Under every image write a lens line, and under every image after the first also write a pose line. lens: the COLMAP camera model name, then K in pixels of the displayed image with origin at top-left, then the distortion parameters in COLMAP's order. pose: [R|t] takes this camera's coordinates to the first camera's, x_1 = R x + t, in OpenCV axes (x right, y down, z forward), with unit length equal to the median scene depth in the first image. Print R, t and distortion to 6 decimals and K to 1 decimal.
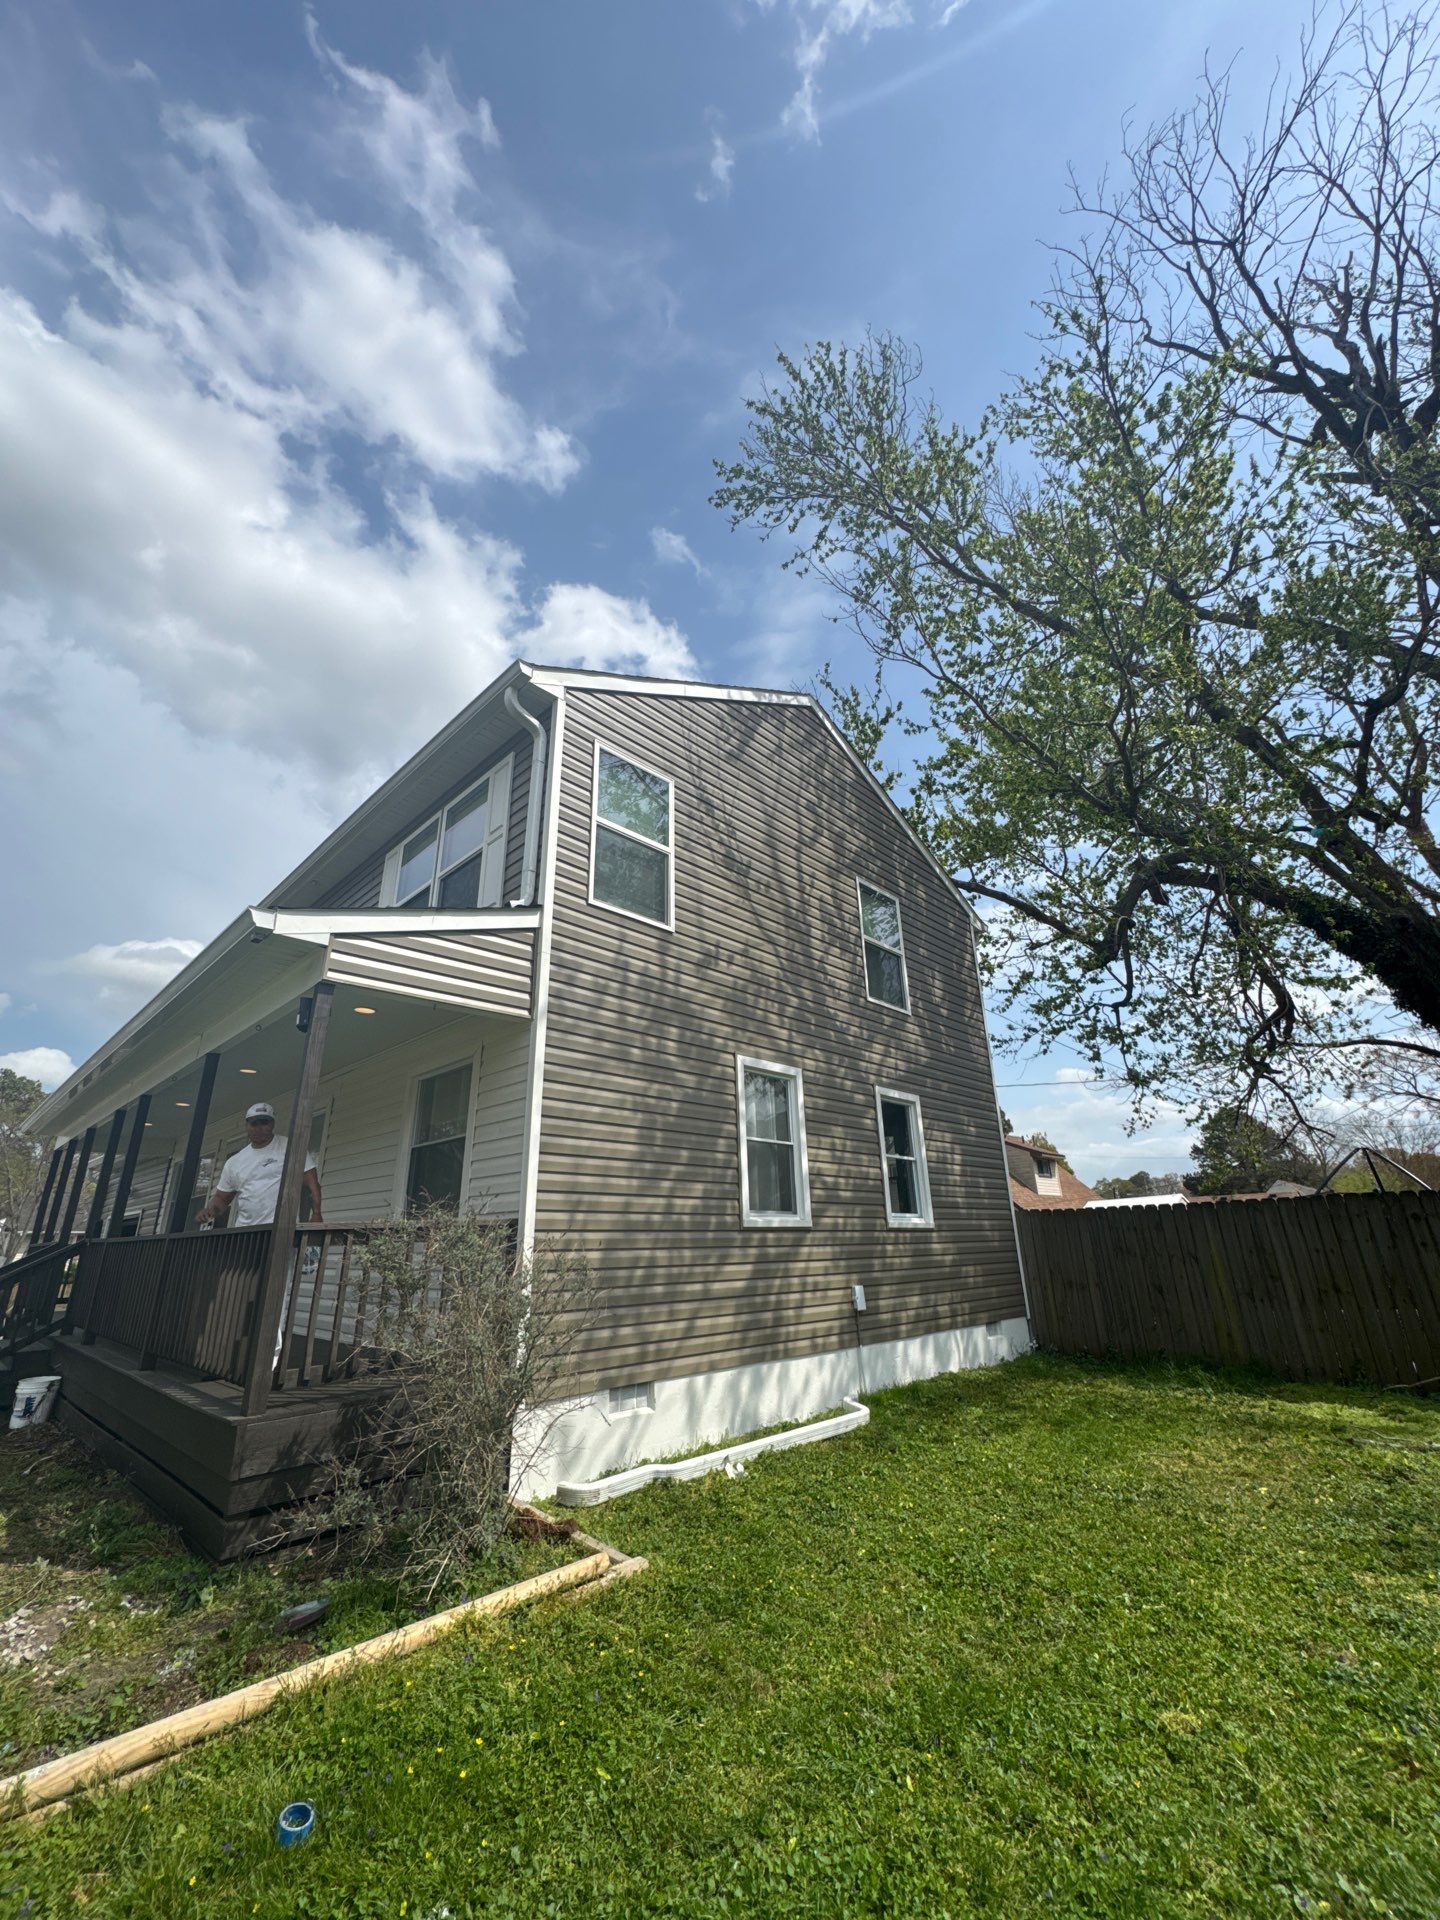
lens RADIAL K [[750.7, 0, 720.0], [0, 750.7, 960.0], [0, 0, 1]] dist [0.001647, 0.000309]
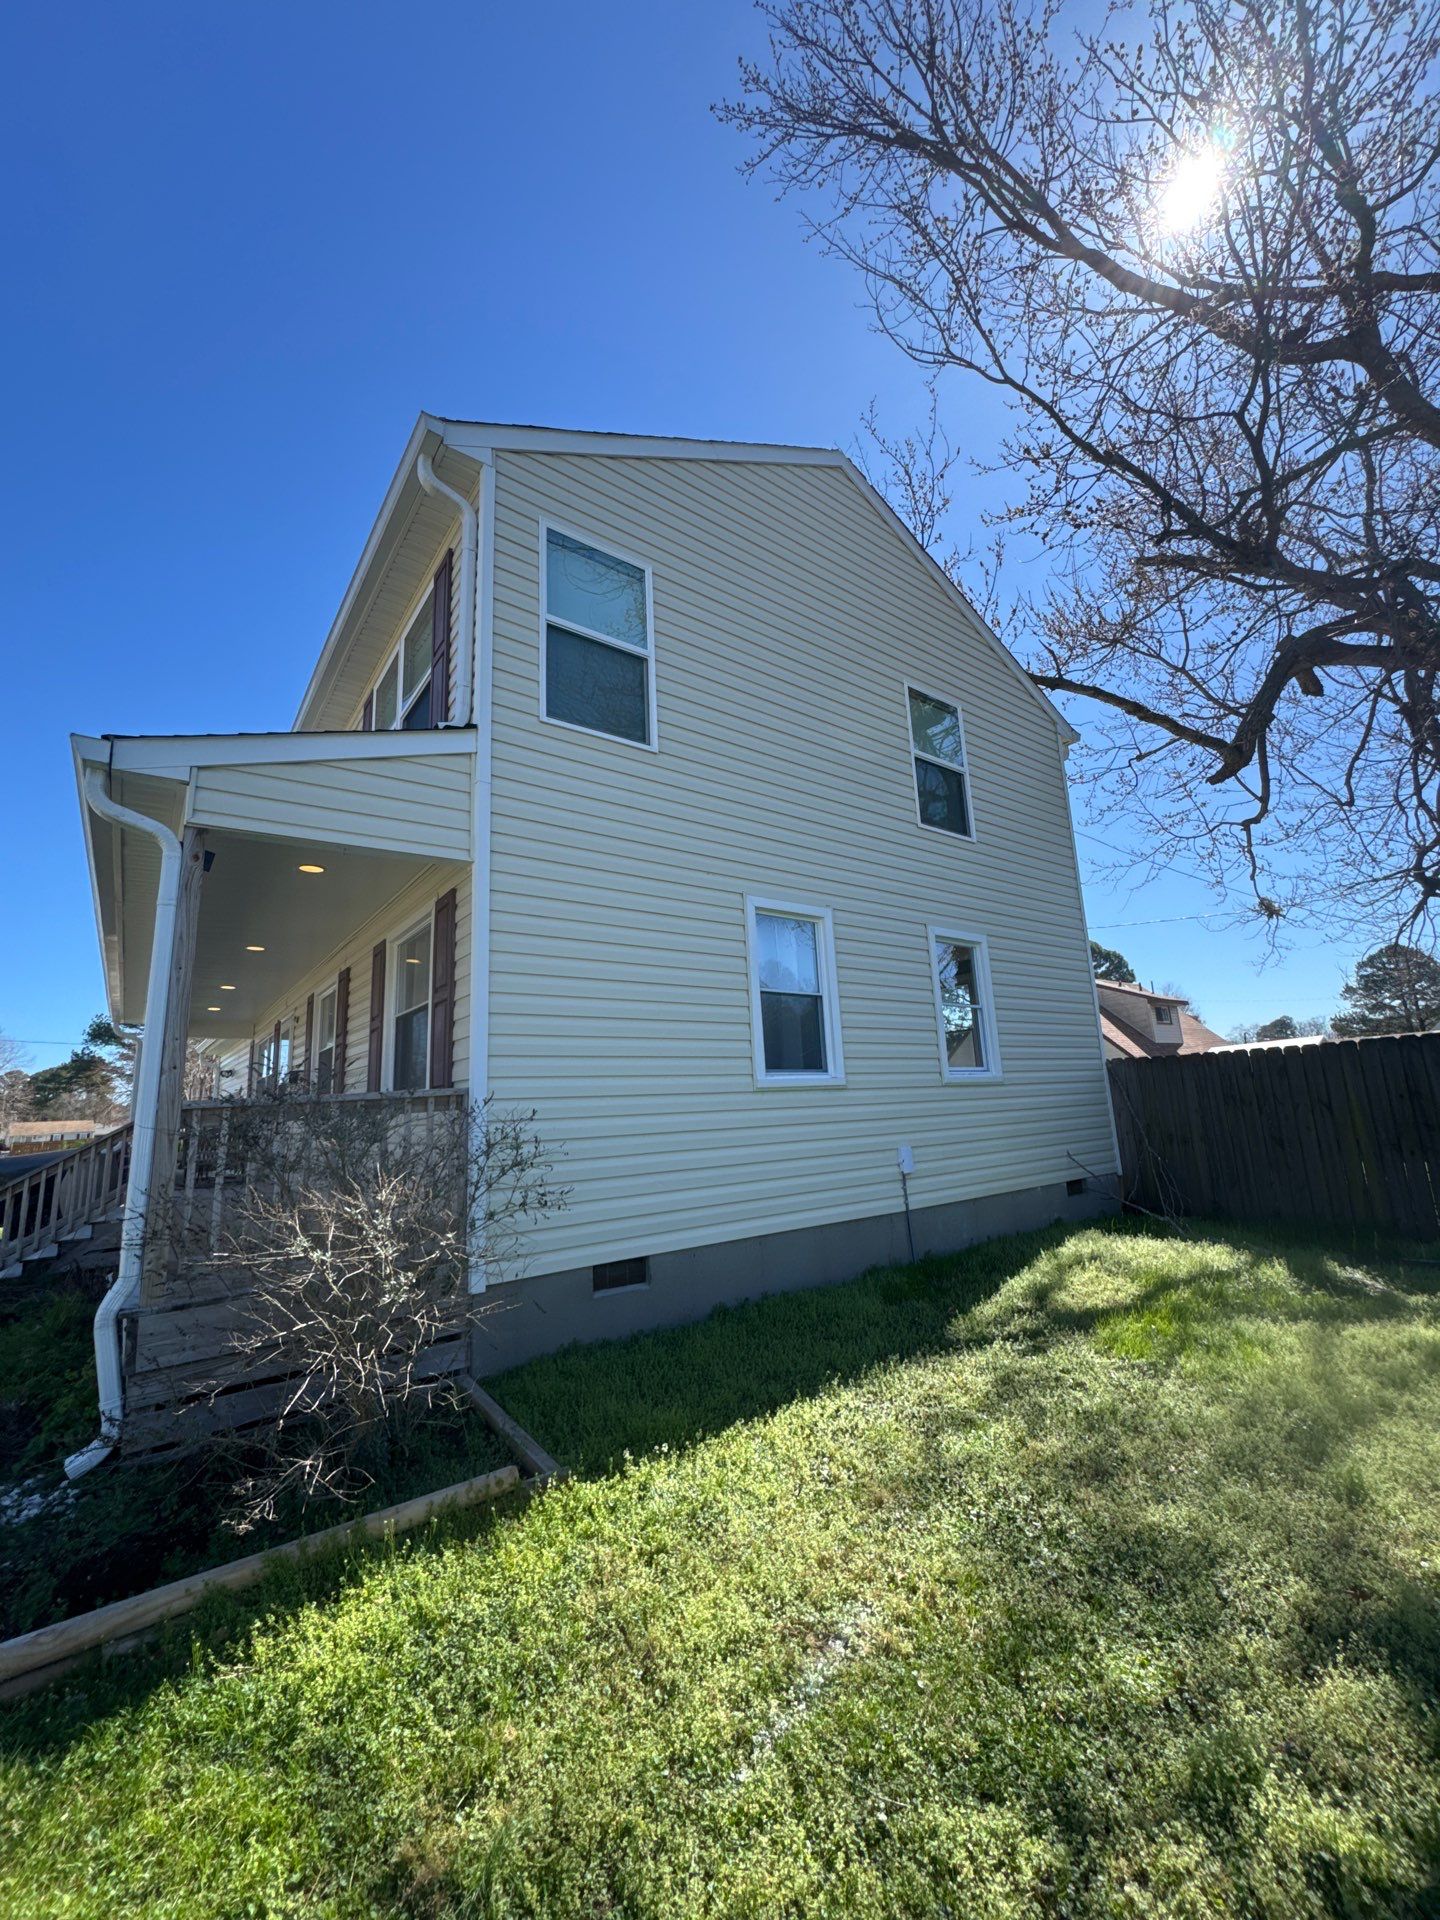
lens RADIAL K [[750.7, 0, 720.0], [0, 750.7, 960.0], [0, 0, 1]] dist [0.001647, 0.000309]
pose [[0.988603, -0.051865, -0.141331, 0.068619], [0.076061, 0.982227, 0.171593, 0.030429], [0.129920, -0.180387, 0.974978, 0.090558]]
